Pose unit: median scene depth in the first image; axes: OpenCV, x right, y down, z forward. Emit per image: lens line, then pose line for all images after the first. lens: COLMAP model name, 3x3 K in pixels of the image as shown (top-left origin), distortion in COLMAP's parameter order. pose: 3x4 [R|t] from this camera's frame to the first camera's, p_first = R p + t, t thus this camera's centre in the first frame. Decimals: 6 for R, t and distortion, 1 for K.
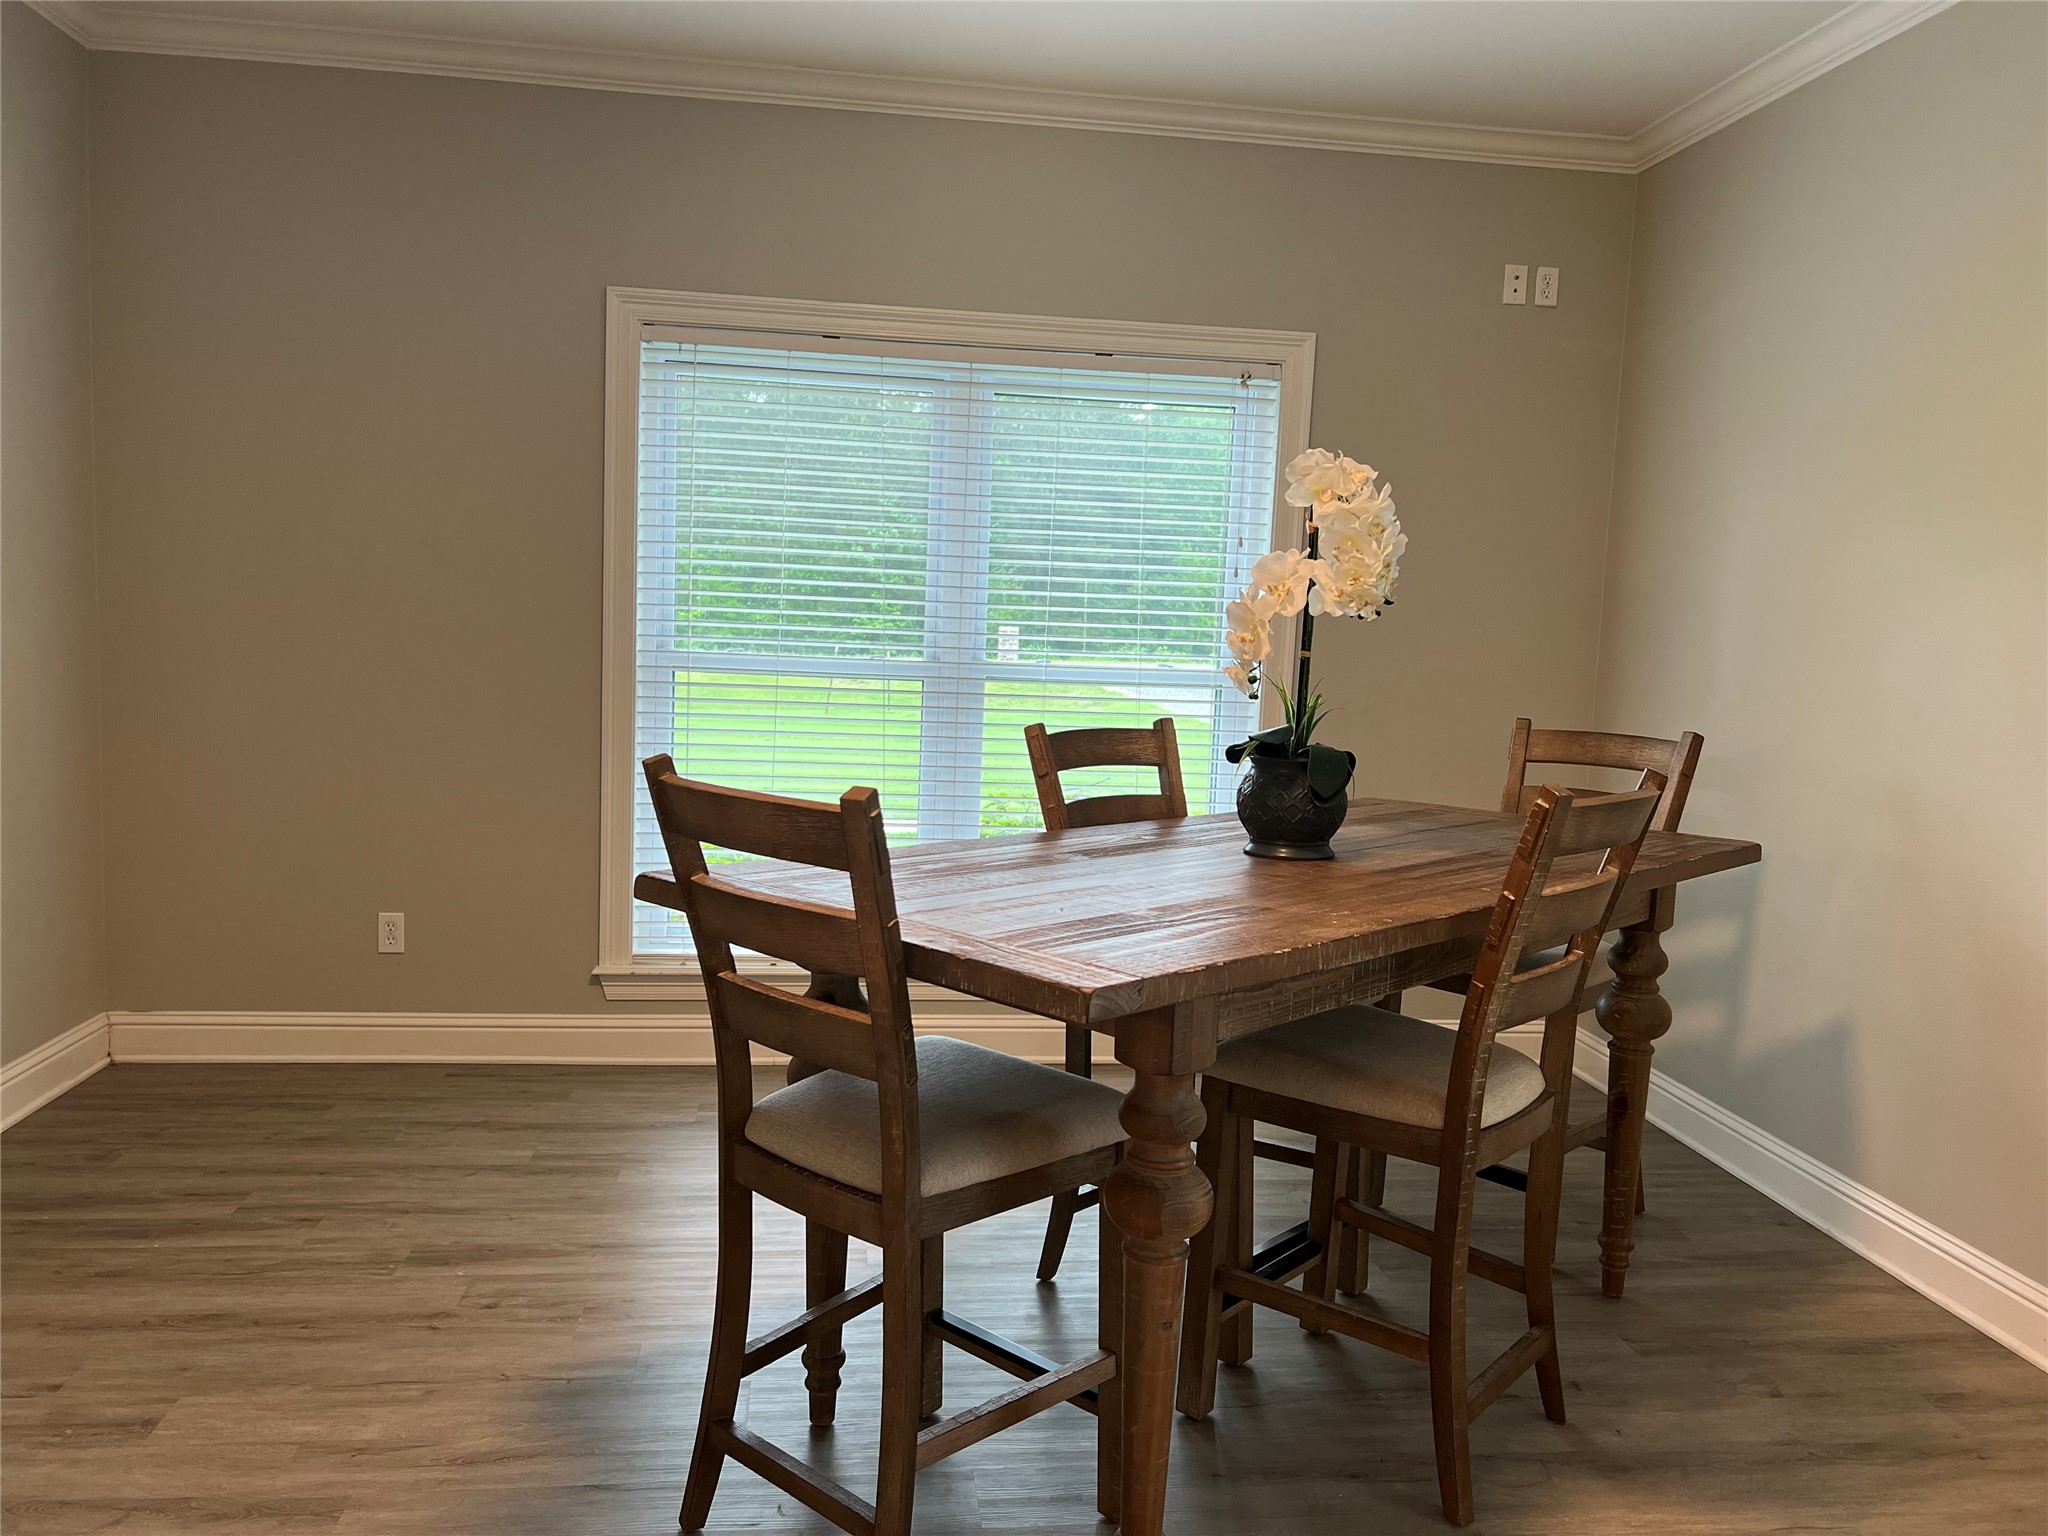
lens RADIAL K [[1507.7, 0, 1024.0], [0, 1507.7, 768.0], [0, 0, 1]] dist [0.075360, -0.096524]
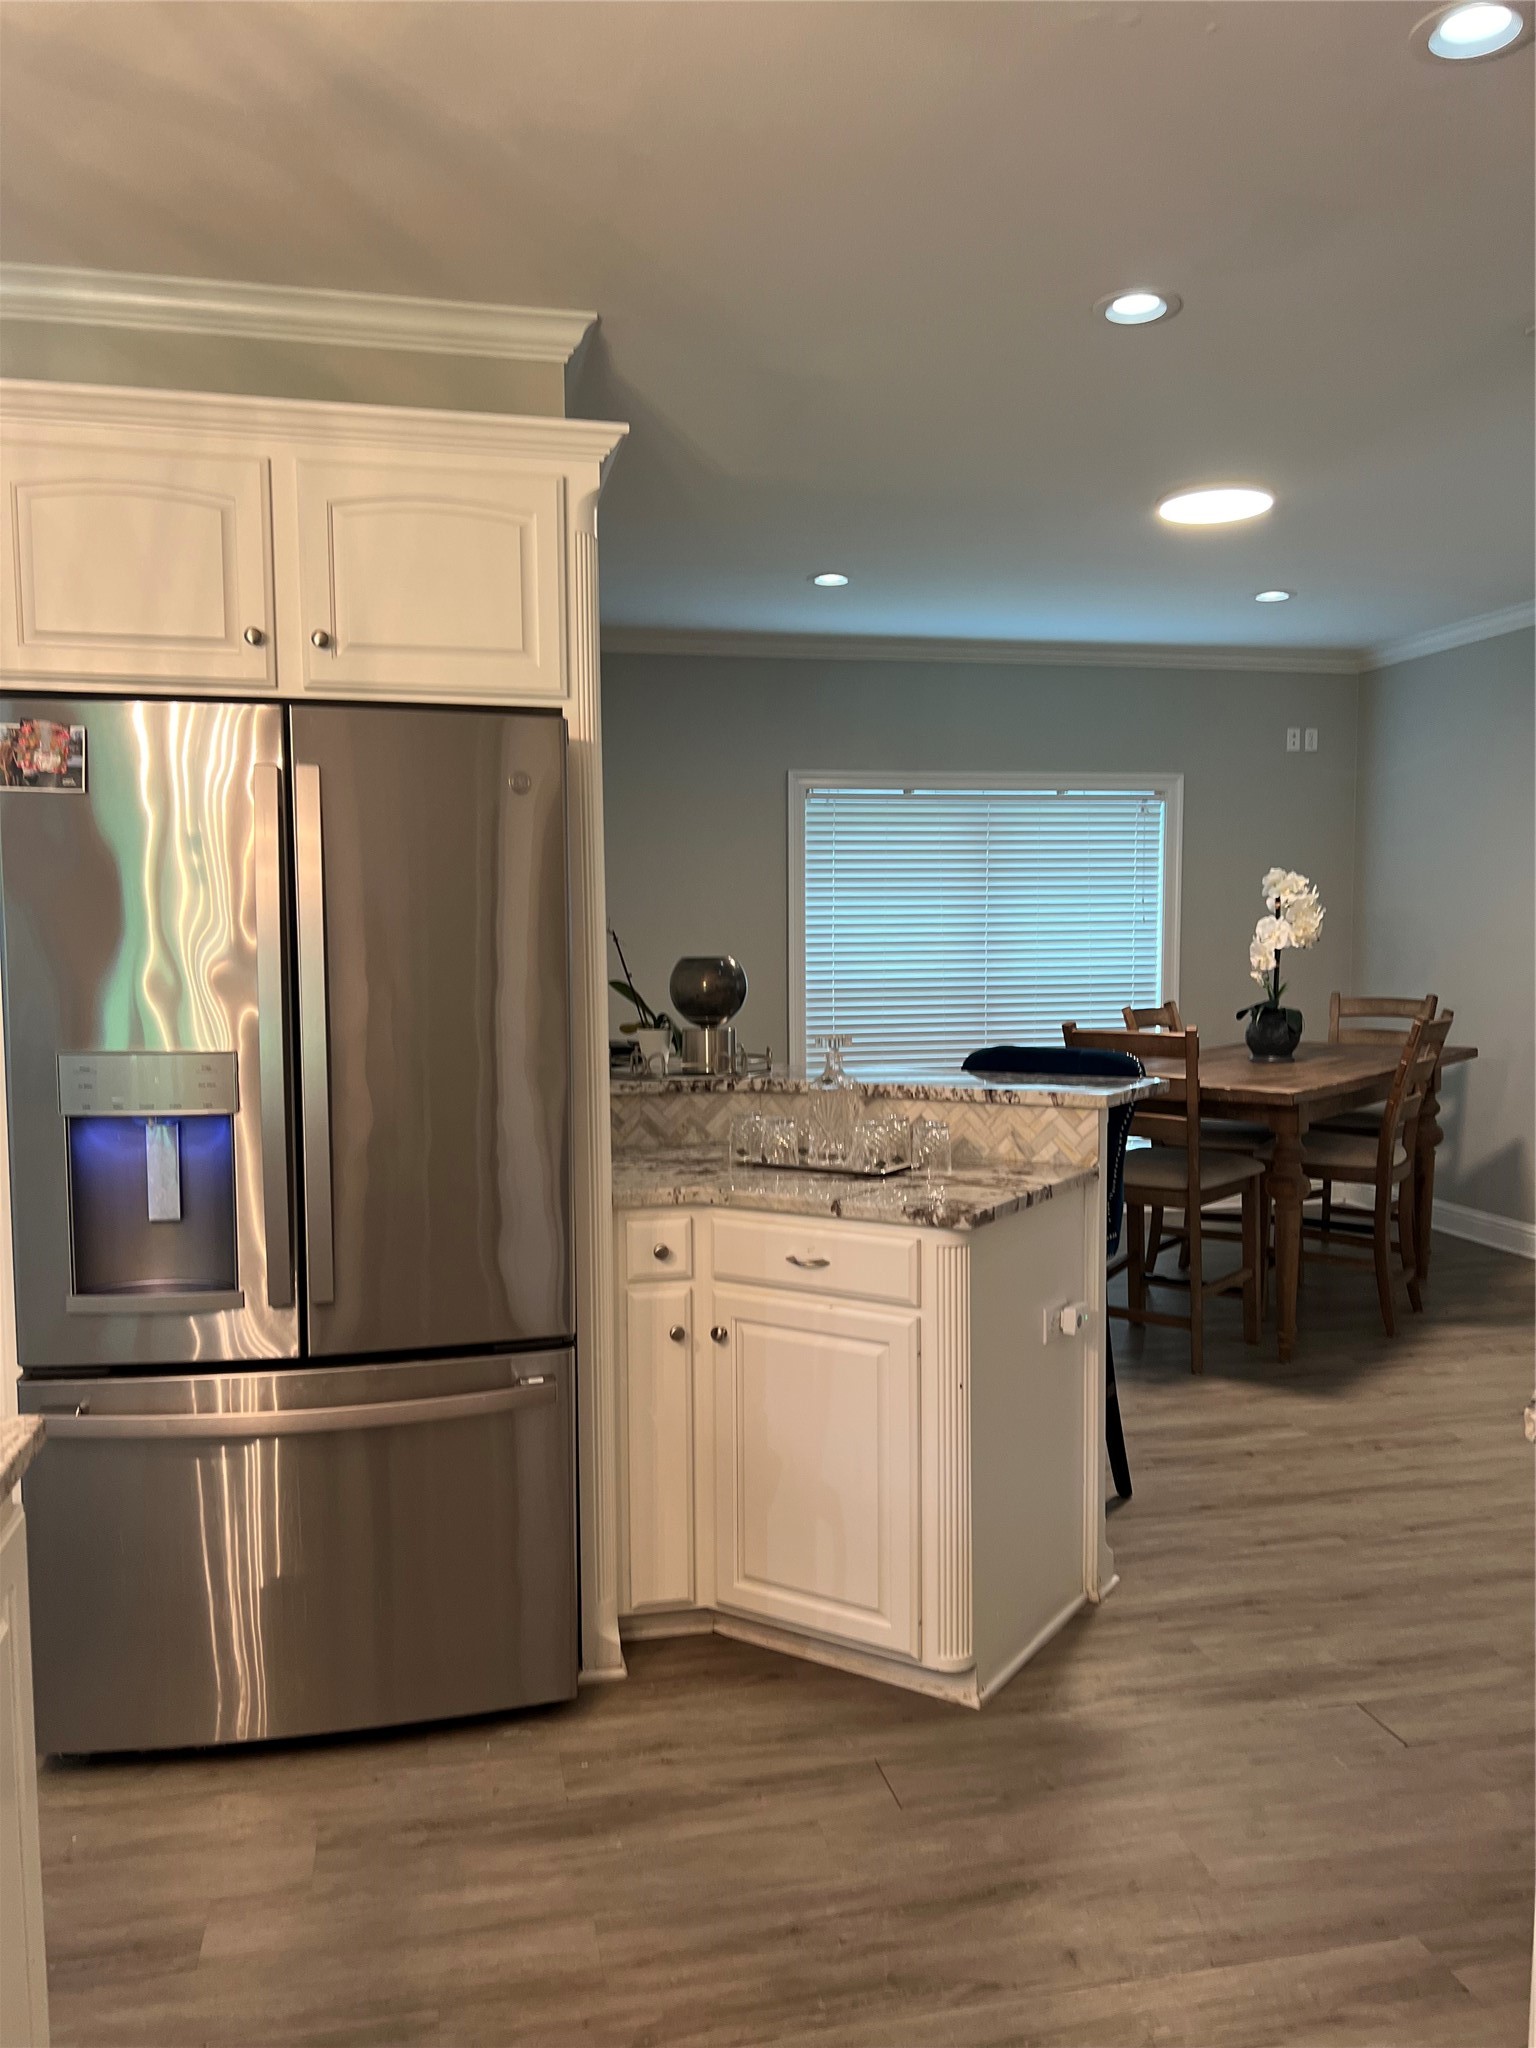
lens RADIAL K [[1507.7, 0, 768.0], [0, 1507.7, 1024.0], [0, 0, 1]] dist [0.075360, -0.096524]
pose [[0.994547, -0.054918, 0.088654, -0.696627], [0.057750, 0.997889, -0.029698, 0.028002], [-0.086836, 0.034656, 0.995620, -1.024621]]
